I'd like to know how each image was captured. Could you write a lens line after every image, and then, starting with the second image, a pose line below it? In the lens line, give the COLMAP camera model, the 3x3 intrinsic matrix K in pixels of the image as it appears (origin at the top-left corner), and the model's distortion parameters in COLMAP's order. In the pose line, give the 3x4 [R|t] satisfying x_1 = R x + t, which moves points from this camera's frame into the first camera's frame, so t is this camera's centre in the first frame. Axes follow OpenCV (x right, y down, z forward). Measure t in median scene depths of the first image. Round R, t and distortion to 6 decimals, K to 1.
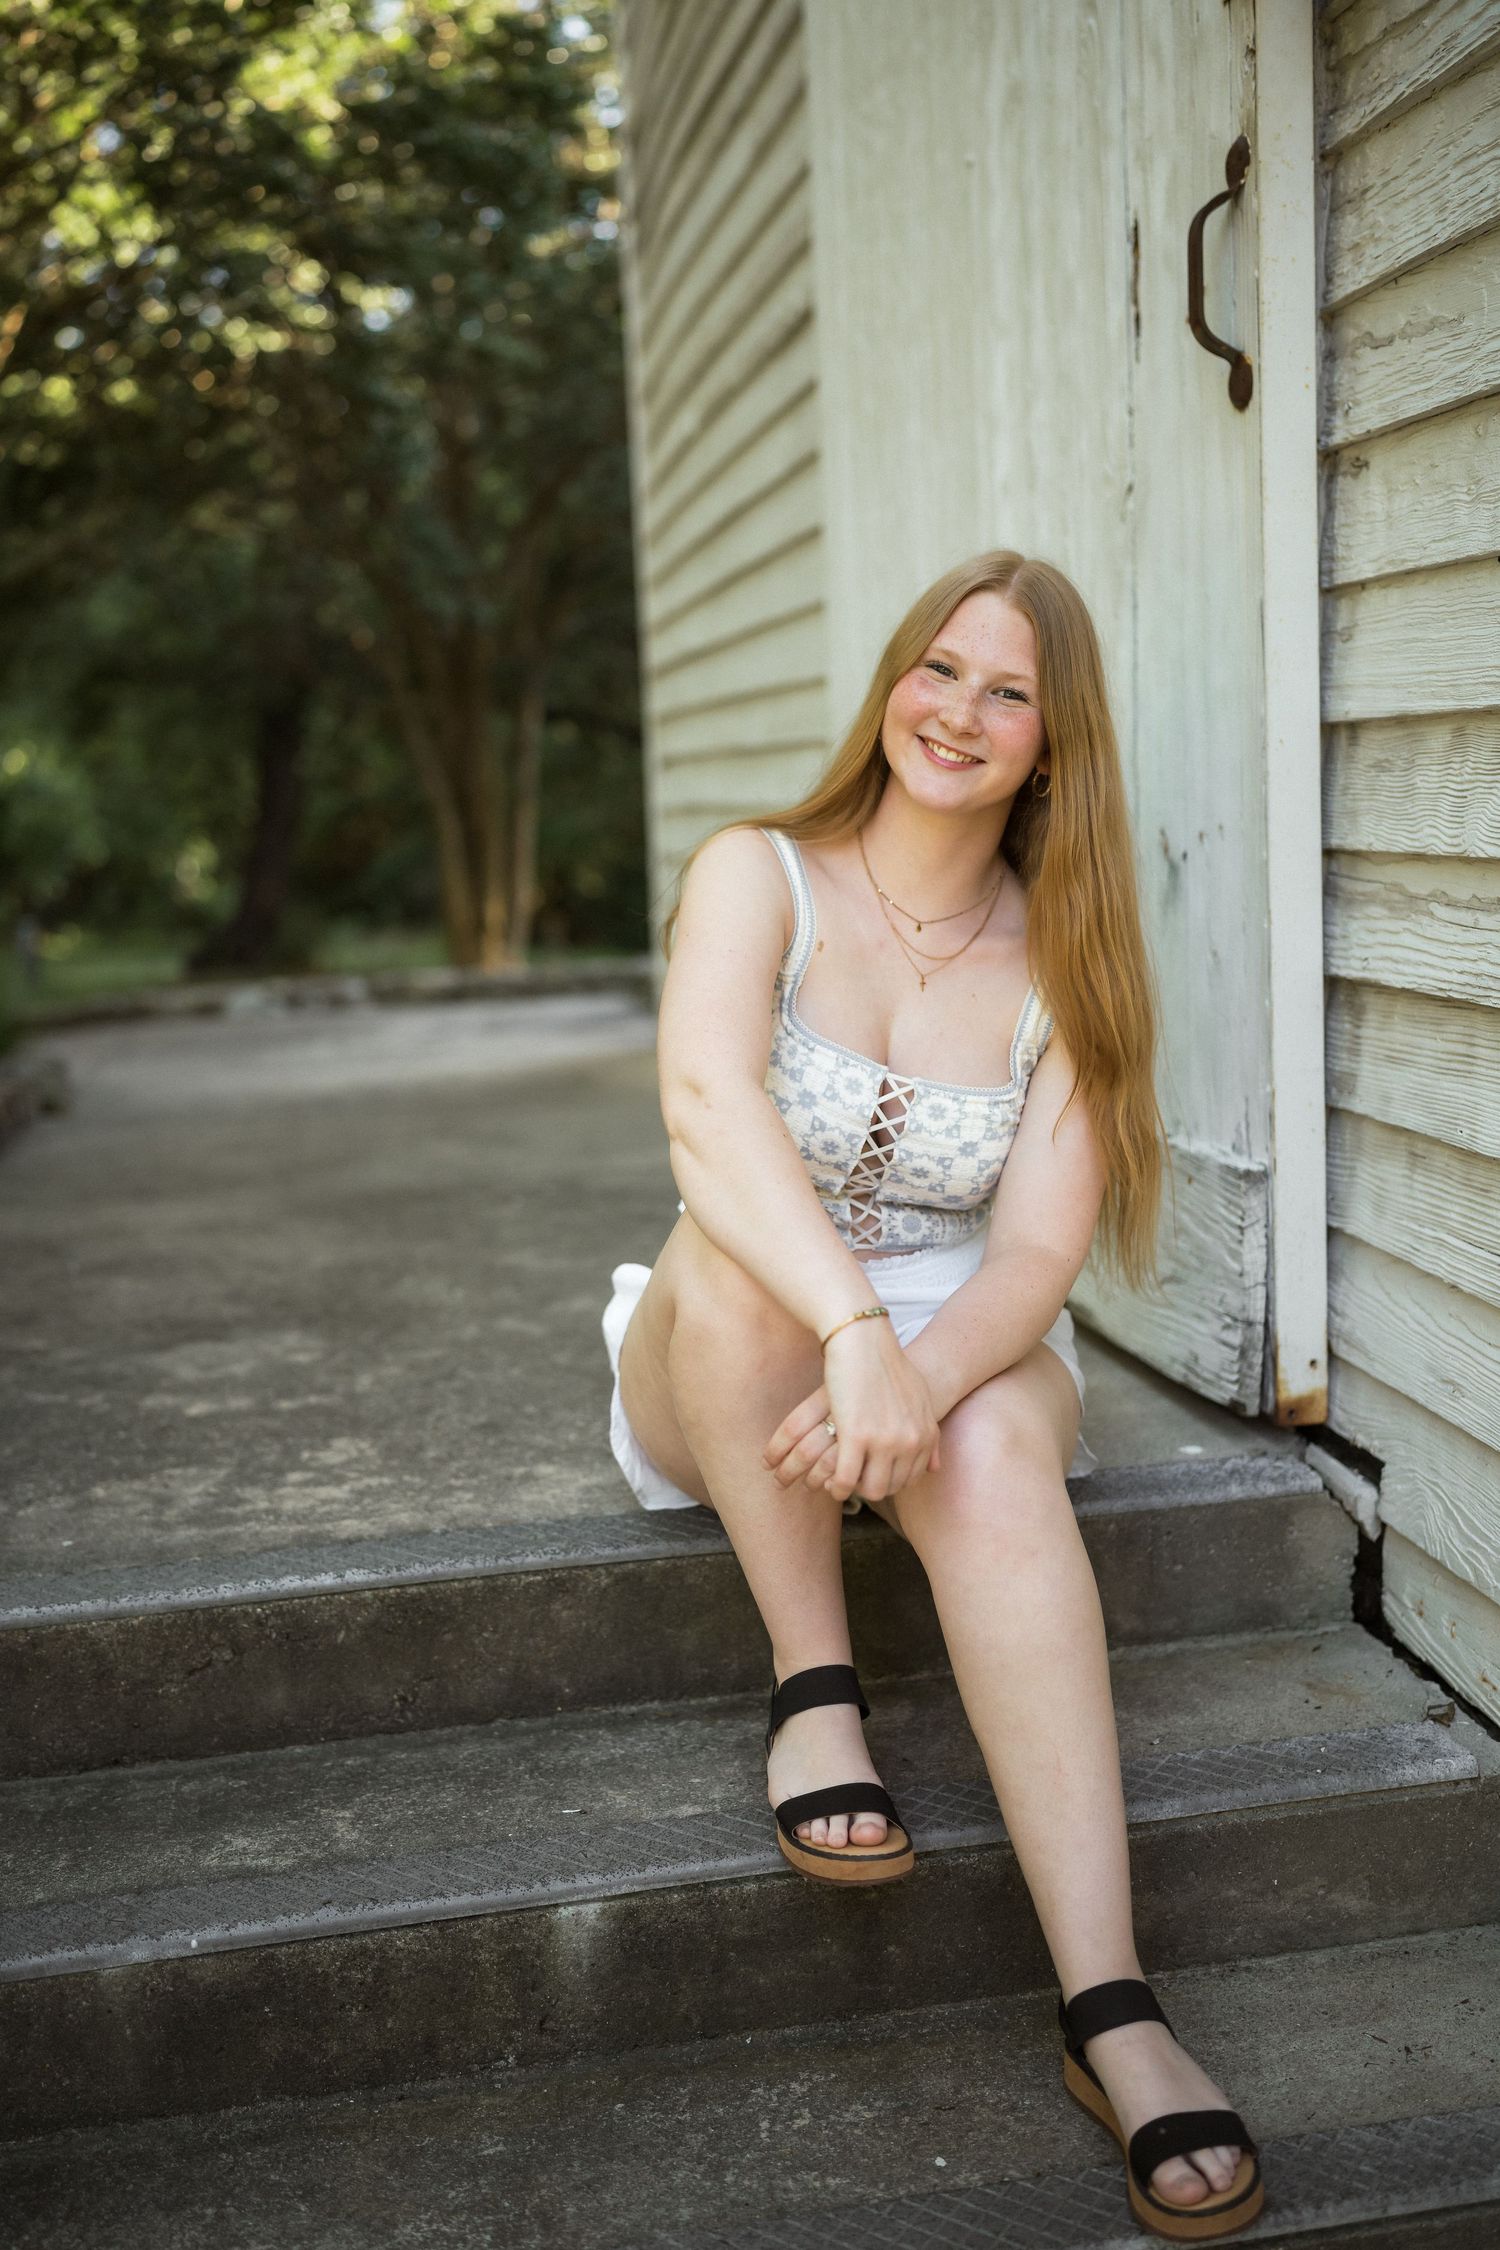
lens RADIAL K [[2235.3, 0, 747.7], [0, 2235.3, 1132.3], [0, 0, 1]] dist [0.012687, -0.001284]
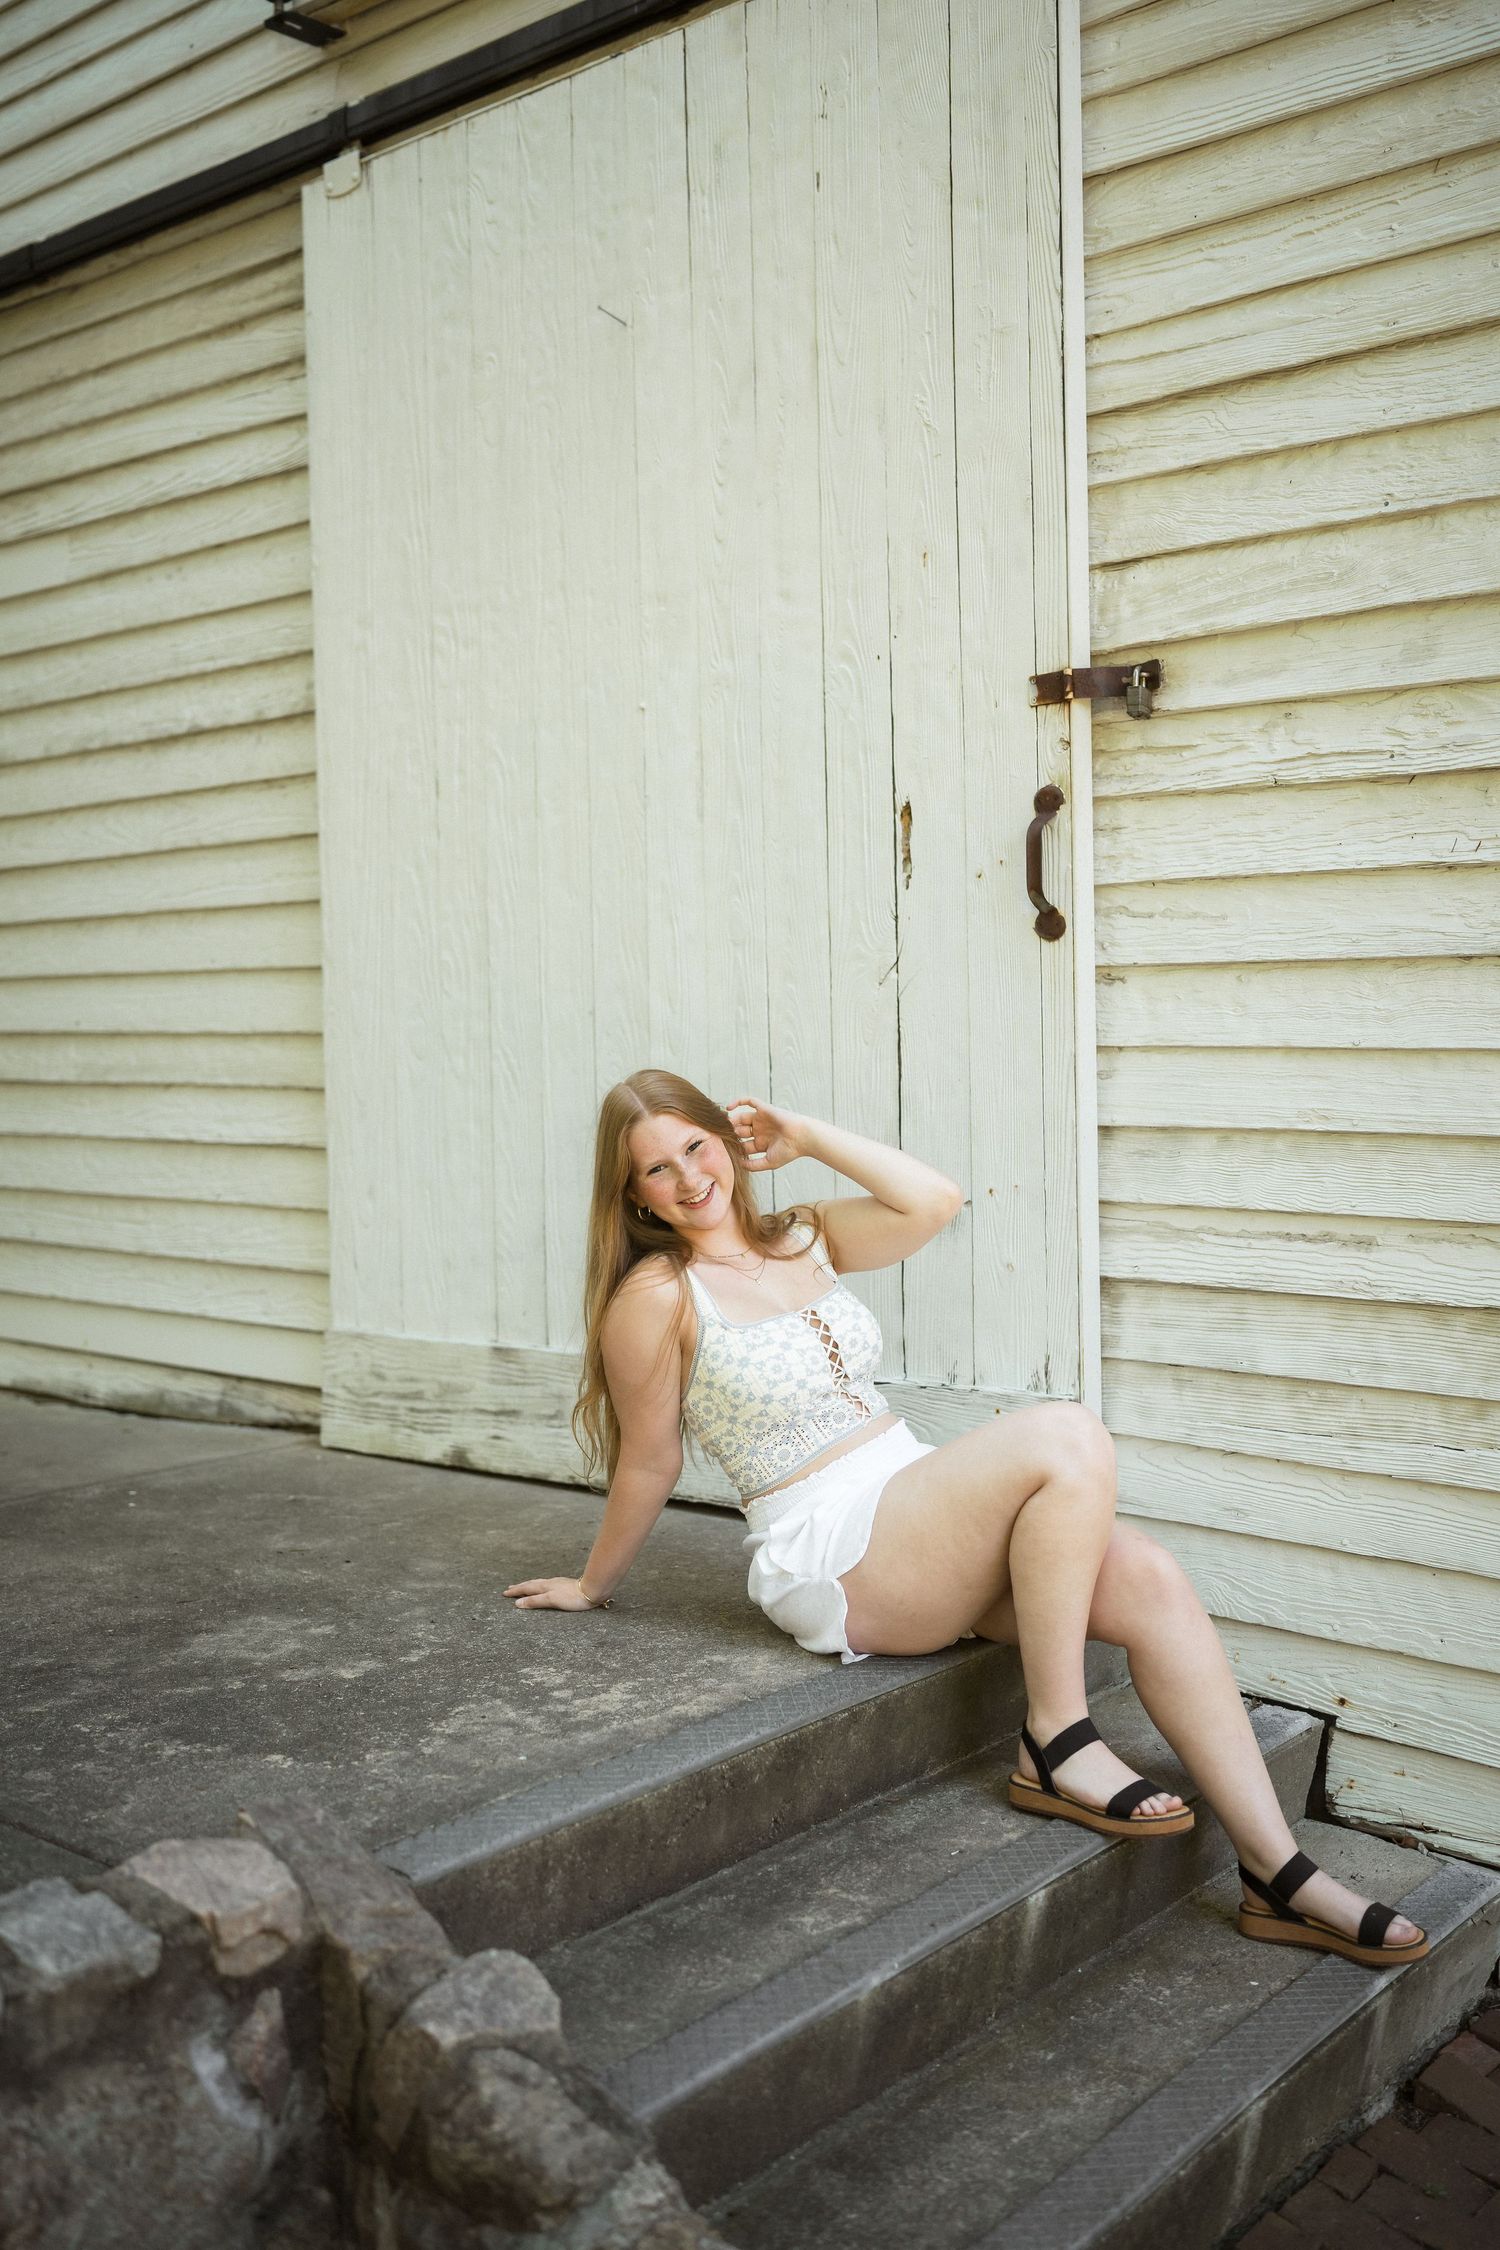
lens RADIAL K [[2235.3, 0, 747.7], [0, 2235.3, 1132.3], [0, 0, 1]] dist [0.012687, -0.001284]
pose [[0.756921, 0.005254, 0.653485, -1.063373], [0.077949, 0.992103, -0.098264, -0.035646], [-0.648840, 0.125317, 0.750534, -0.087492]]
